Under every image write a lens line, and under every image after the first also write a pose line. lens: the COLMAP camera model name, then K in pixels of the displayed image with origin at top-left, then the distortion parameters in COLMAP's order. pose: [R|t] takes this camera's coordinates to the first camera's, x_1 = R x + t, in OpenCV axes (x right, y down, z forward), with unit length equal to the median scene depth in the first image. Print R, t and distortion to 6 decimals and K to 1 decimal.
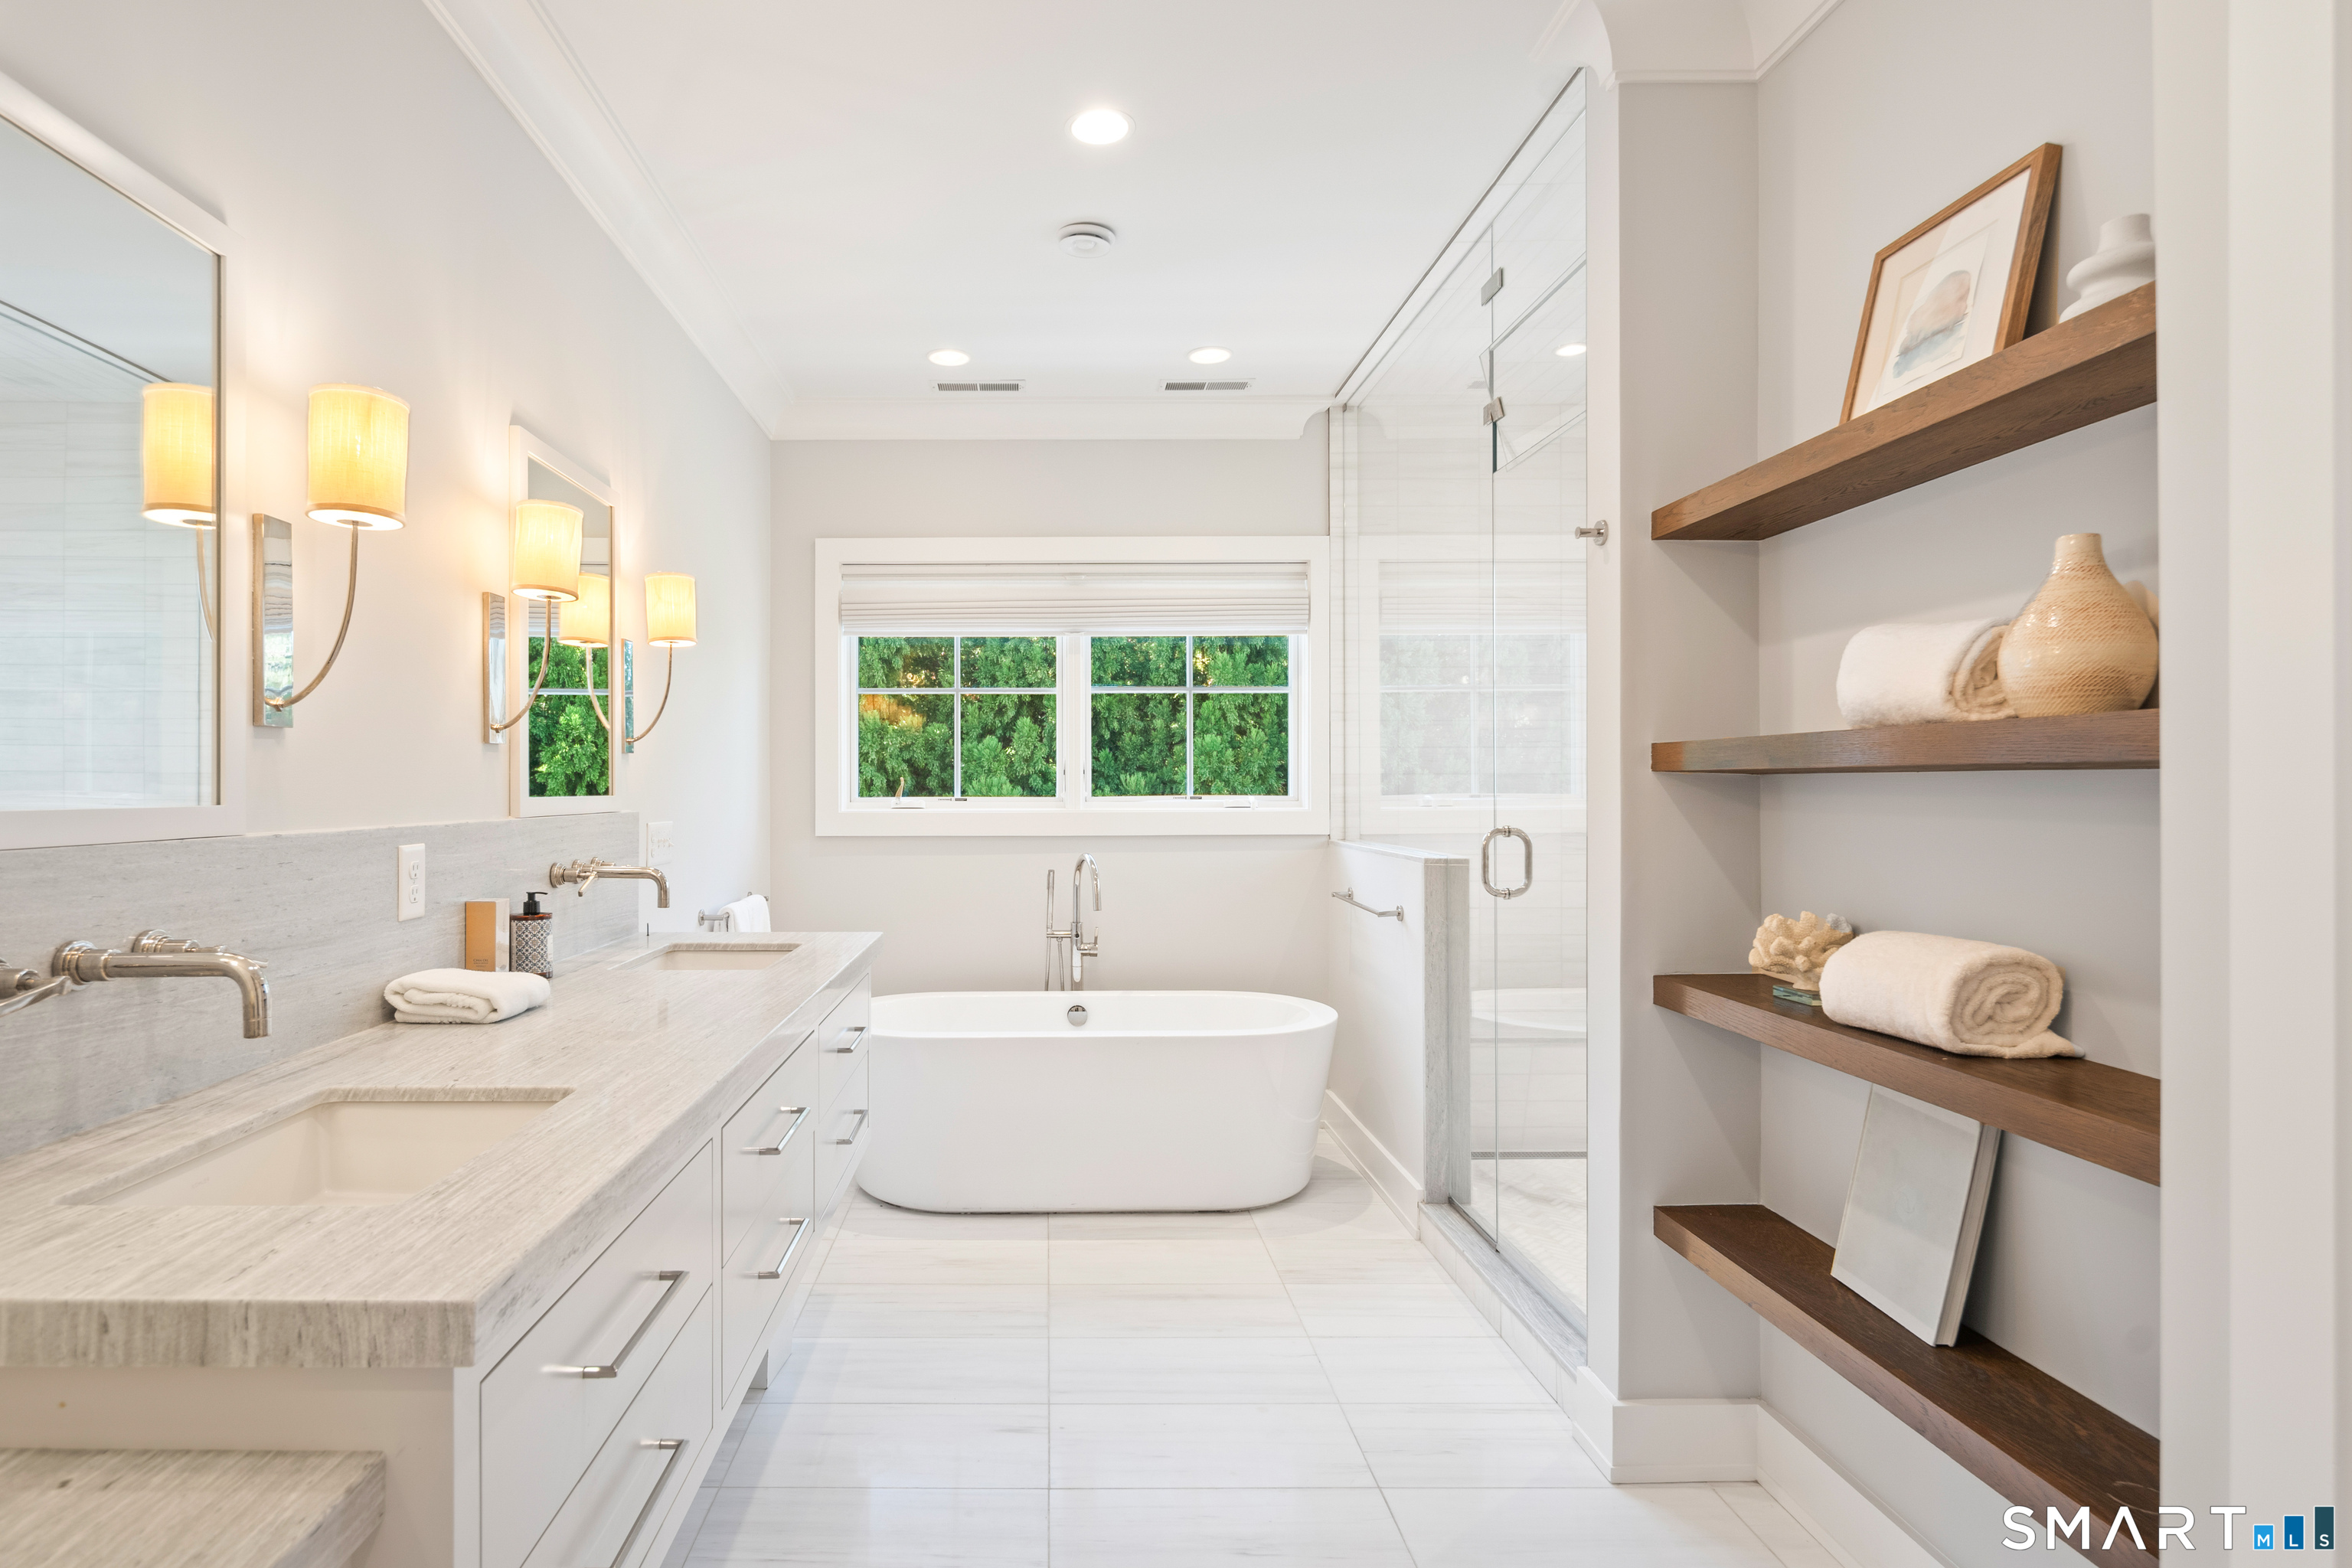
lens RADIAL K [[1155.3, 0, 1167.8], [0, 1155.3, 792.3], [0, 0, 1]] dist [0.004164, 0.000219]
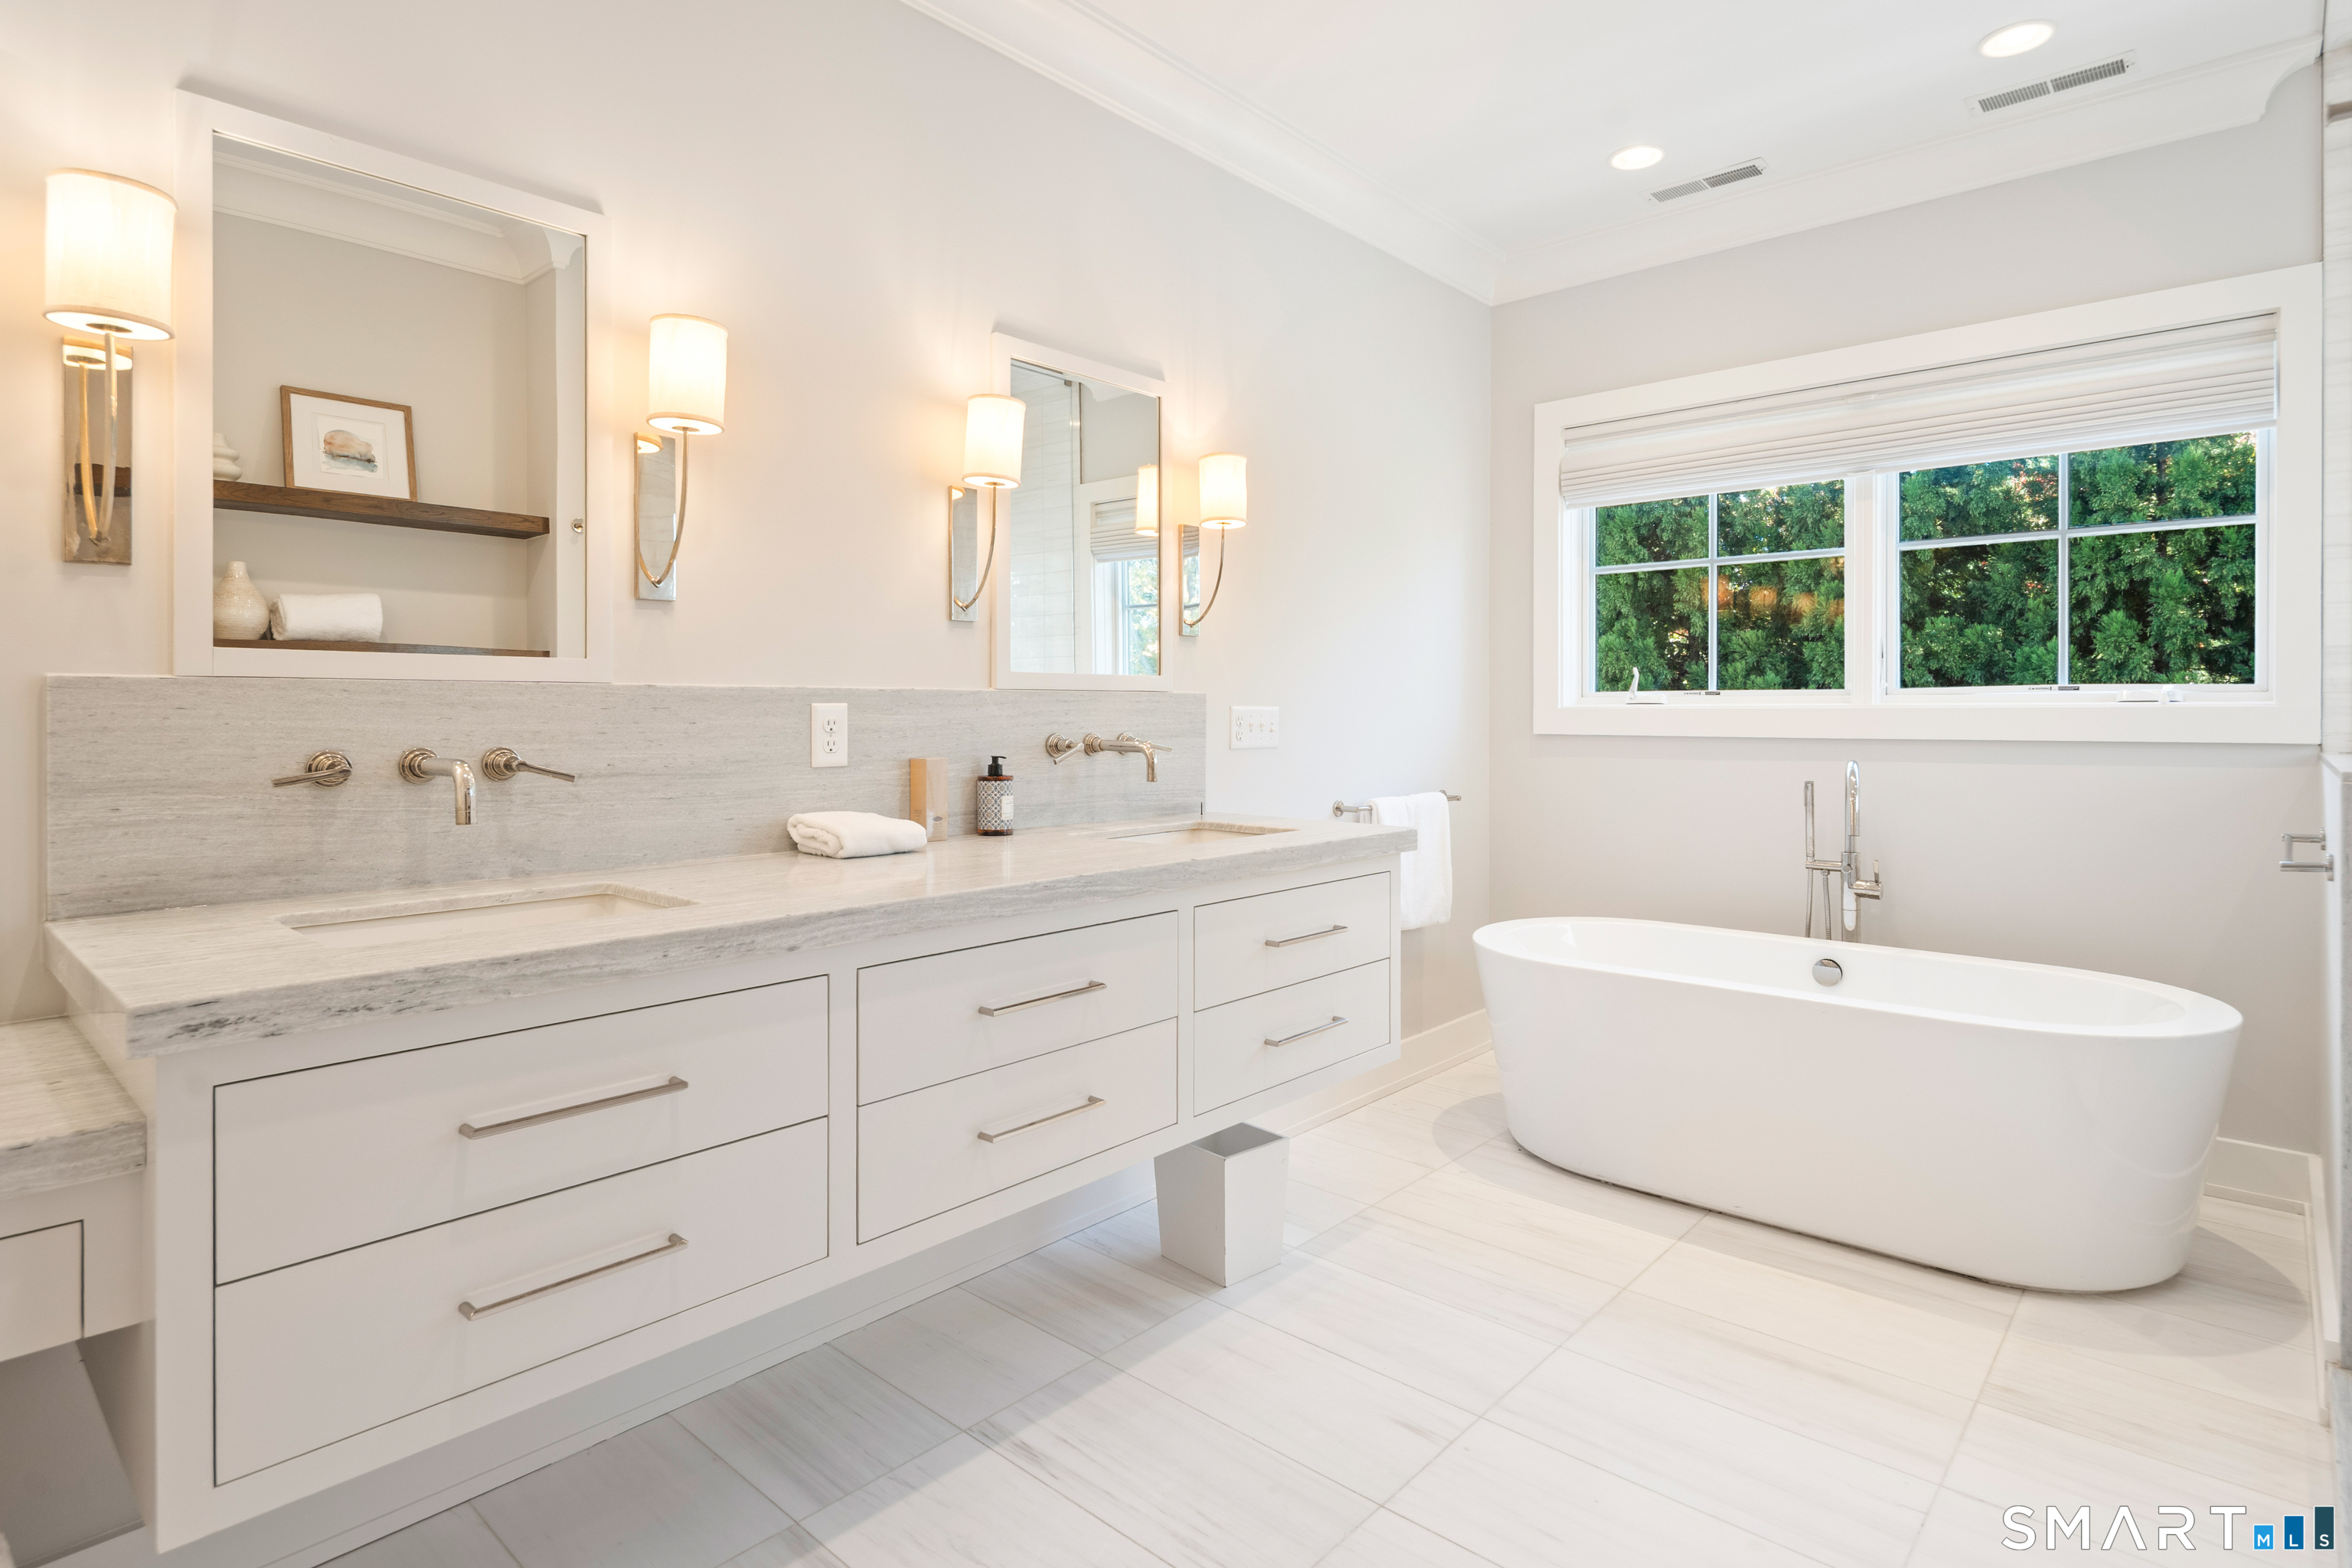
lens RADIAL K [[1232.0, 0, 1160.1], [0, 1232.0, 707.1], [0, 0, 1]] dist [0.003489, -0.001279]
pose [[0.735117, 0.000405, -0.677941, 0.146310], [0.001704, 0.999996, 0.002445, 0.015452], [0.677939, -0.002953, 0.735113, 0.102998]]
